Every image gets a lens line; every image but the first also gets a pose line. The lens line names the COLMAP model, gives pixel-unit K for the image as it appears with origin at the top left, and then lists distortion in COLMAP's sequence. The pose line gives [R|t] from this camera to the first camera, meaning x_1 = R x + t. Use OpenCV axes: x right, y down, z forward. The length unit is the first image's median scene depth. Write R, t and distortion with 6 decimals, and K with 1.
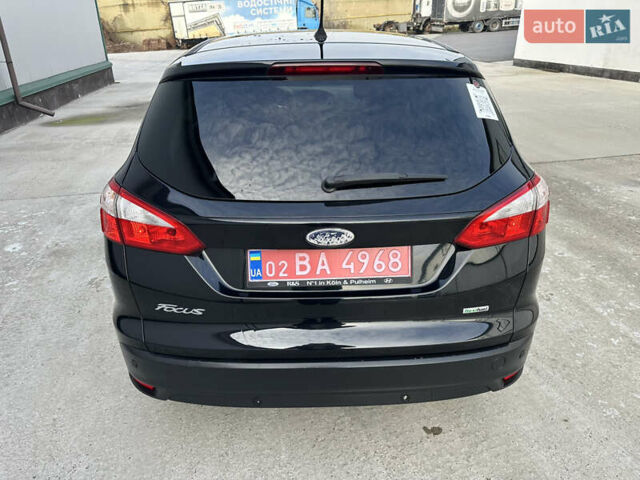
lens RADIAL K [[464.8, 0, 319.9], [0, 464.8, 233.0], [0, 0, 1]] dist [0.027308, -0.002075]
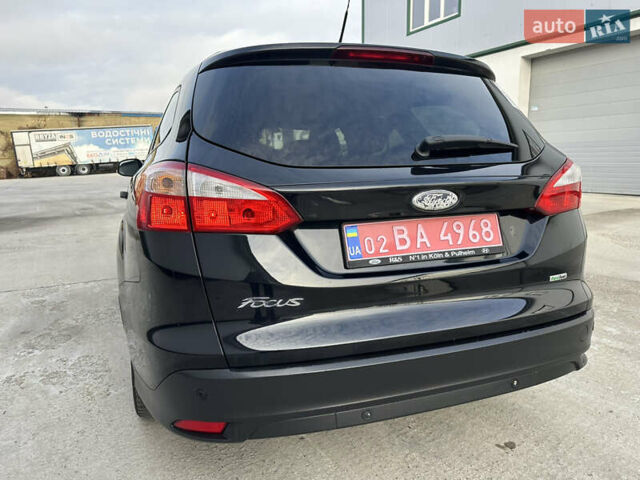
lens RADIAL K [[464.4, 0, 320.0], [0, 464.4, 240.0], [0, 0, 1]] dist [0.007376, -0.000116]
pose [[0.950886, -0.055144, 0.304590, -0.460429], [0.129775, 0.964369, -0.230545, 0.256610], [-0.281024, 0.258750, 0.924161, 0.212038]]
